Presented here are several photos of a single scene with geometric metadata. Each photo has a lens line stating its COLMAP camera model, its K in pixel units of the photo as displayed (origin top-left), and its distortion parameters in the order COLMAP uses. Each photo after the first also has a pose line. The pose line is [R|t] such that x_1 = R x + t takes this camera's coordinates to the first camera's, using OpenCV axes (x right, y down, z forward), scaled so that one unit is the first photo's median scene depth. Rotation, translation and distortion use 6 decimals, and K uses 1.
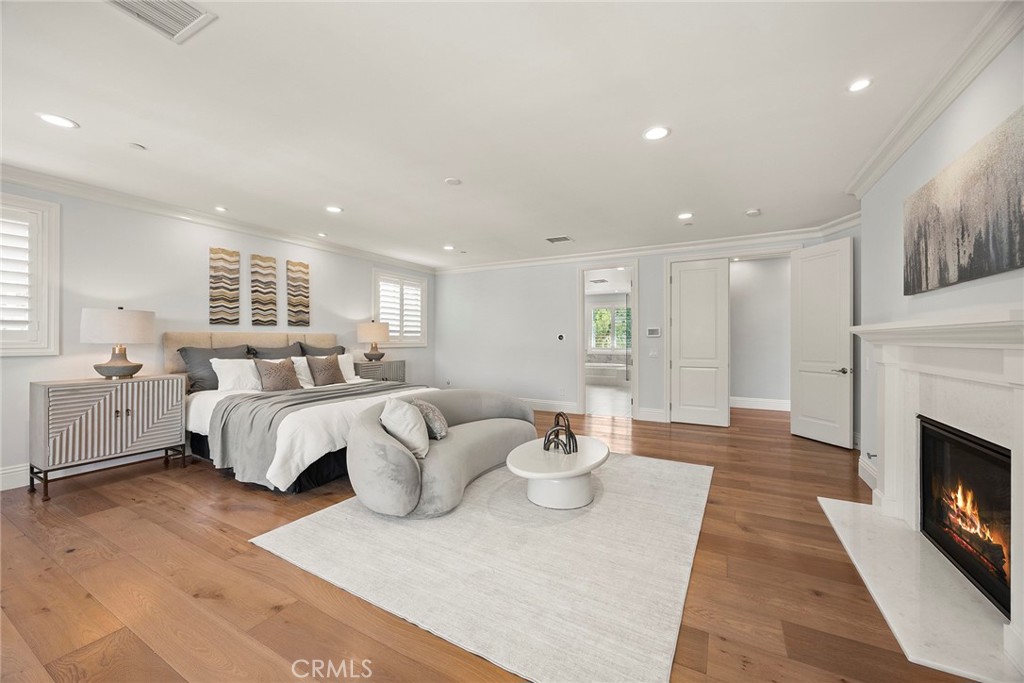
lens RADIAL K [[399.7, 0, 516.7], [0, 399.7, 336.4], [0, 0, 1]] dist [-0.003294, -0.000242]
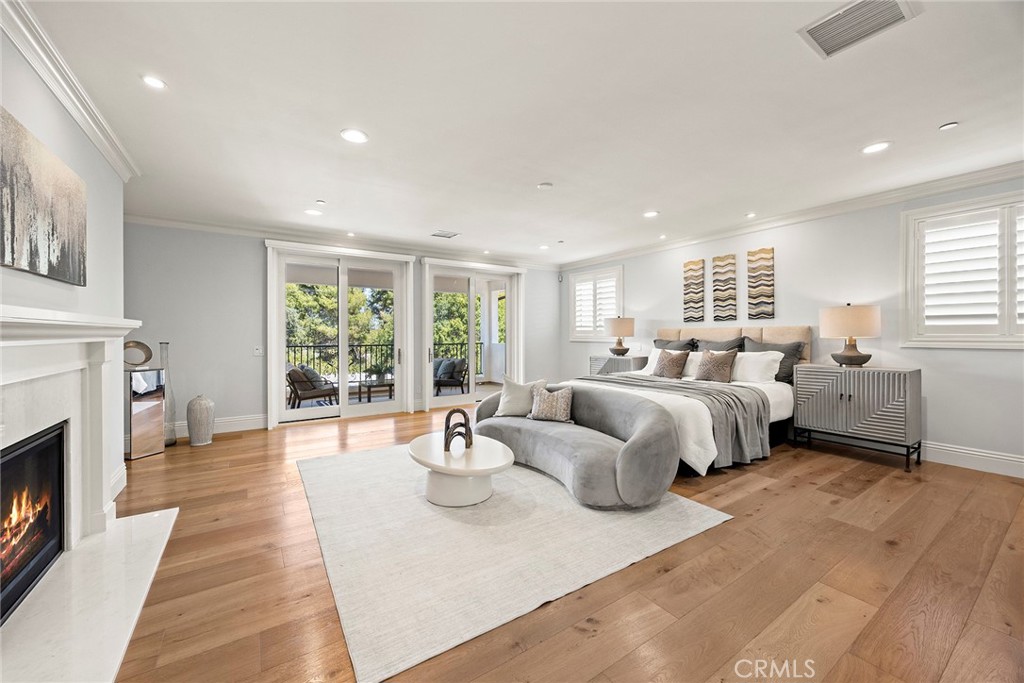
lens RADIAL K [[399.7, 0, 531.0], [0, 399.7, 338.3], [0, 0, 1]] dist [-0.003294, -0.000242]
pose [[-0.463541, 0.017339, -0.885906, 0.536125], [0.015518, 0.999814, 0.011449, 0.000314], [0.885939, -0.008440, -0.463724, 0.993851]]
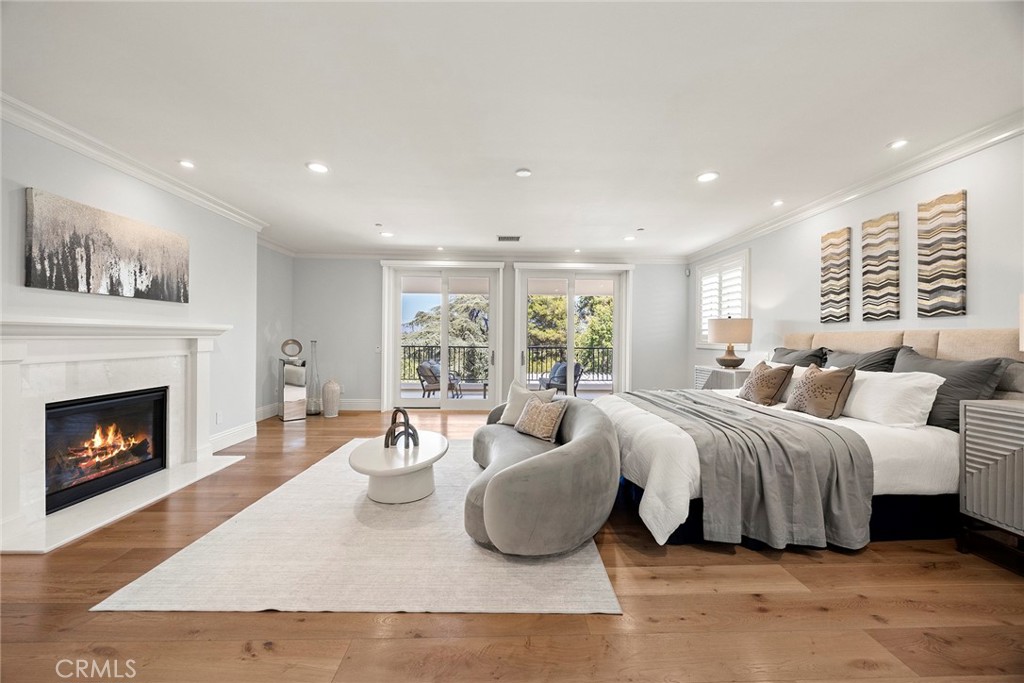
lens RADIAL K [[399.7, 0, 517.2], [0, 399.7, 339.1], [0, 0, 1]] dist [-0.003294, -0.000242]
pose [[-0.871743, 0.000944, -0.489962, 0.219478], [0.002245, 0.999995, -0.002069, 0.004676], [0.489958, -0.002903, -0.871741, 1.233067]]
